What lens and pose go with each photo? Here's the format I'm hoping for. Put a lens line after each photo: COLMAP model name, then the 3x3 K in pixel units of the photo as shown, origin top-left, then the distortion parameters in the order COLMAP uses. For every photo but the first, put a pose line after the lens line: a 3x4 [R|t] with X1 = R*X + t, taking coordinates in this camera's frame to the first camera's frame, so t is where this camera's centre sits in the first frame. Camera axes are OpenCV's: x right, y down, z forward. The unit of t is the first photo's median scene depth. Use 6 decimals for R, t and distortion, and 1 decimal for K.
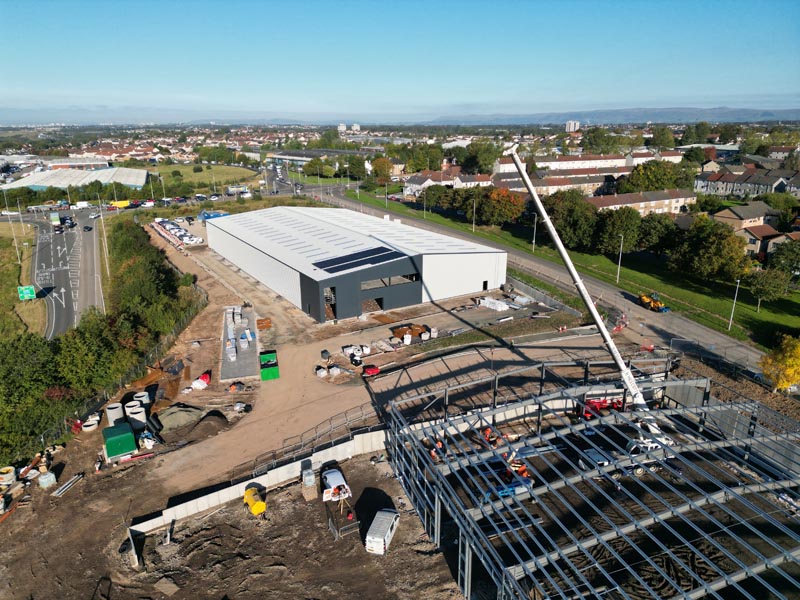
lens RADIAL K [[550.8, 0, 400.0], [0, 550.8, 300.0], [0, 0, 1]] dist [0.034053, -0.004206]
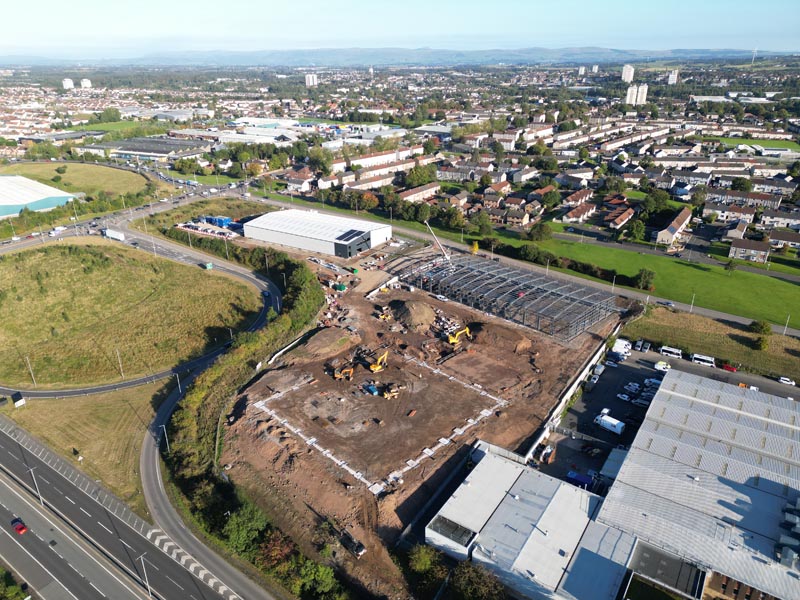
lens RADIAL K [[550.8, 0, 400.0], [0, 550.8, 300.0], [0, 0, 1]] dist [0.034053, -0.004206]
pose [[0.896965, -0.177895, 0.404730, -1.198758], [0.137862, 0.982371, 0.126261, -0.079663], [-0.420056, -0.057455, 0.905678, -1.955725]]
